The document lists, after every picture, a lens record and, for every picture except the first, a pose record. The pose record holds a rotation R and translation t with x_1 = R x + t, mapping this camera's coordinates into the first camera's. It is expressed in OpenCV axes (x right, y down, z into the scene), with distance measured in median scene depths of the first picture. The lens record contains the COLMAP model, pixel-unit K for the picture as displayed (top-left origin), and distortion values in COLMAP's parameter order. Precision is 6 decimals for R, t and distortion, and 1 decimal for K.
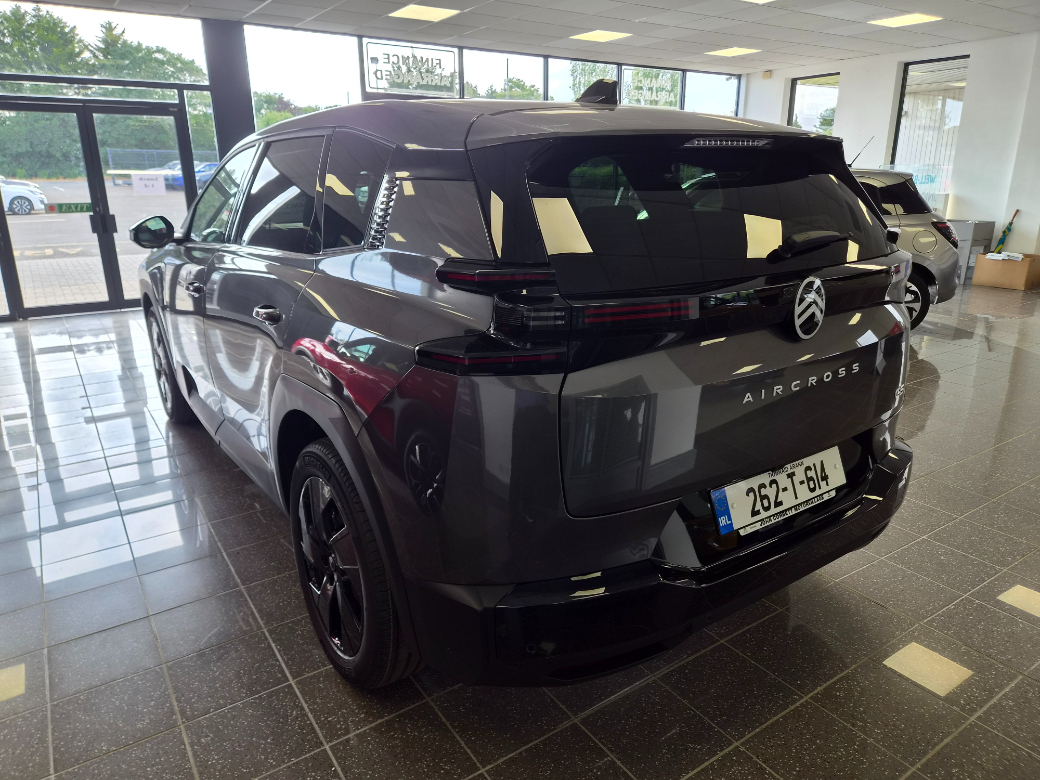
lens RADIAL K [[698.7, 0, 515.1], [0, 698.7, 389.7], [0, 0, 1]] dist [0.059618, -0.056565]
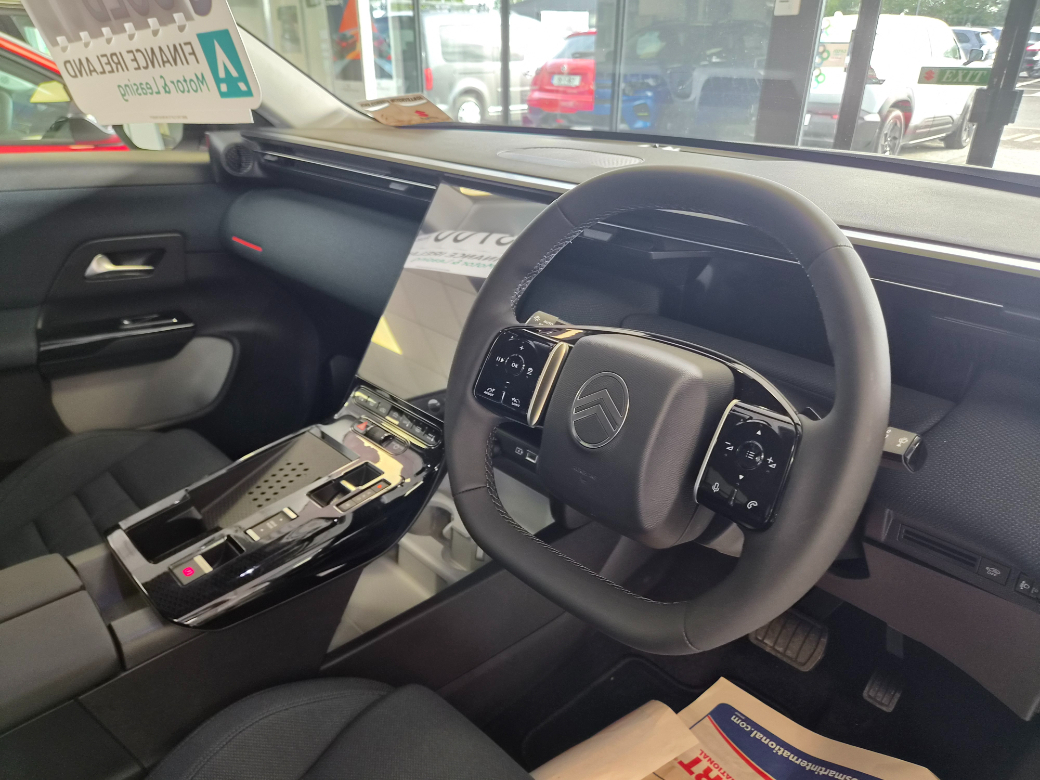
lens RADIAL K [[698.7, 0, 515.1], [0, 698.7, 389.7], [0, 0, 1]] dist [0.059618, -0.056565]
pose [[0.155719, 0.436969, -0.885895, -0.039157], [-0.286329, 0.878299, 0.382893, -0.457041], [0.945393, 0.194034, 0.261885, 1.685703]]
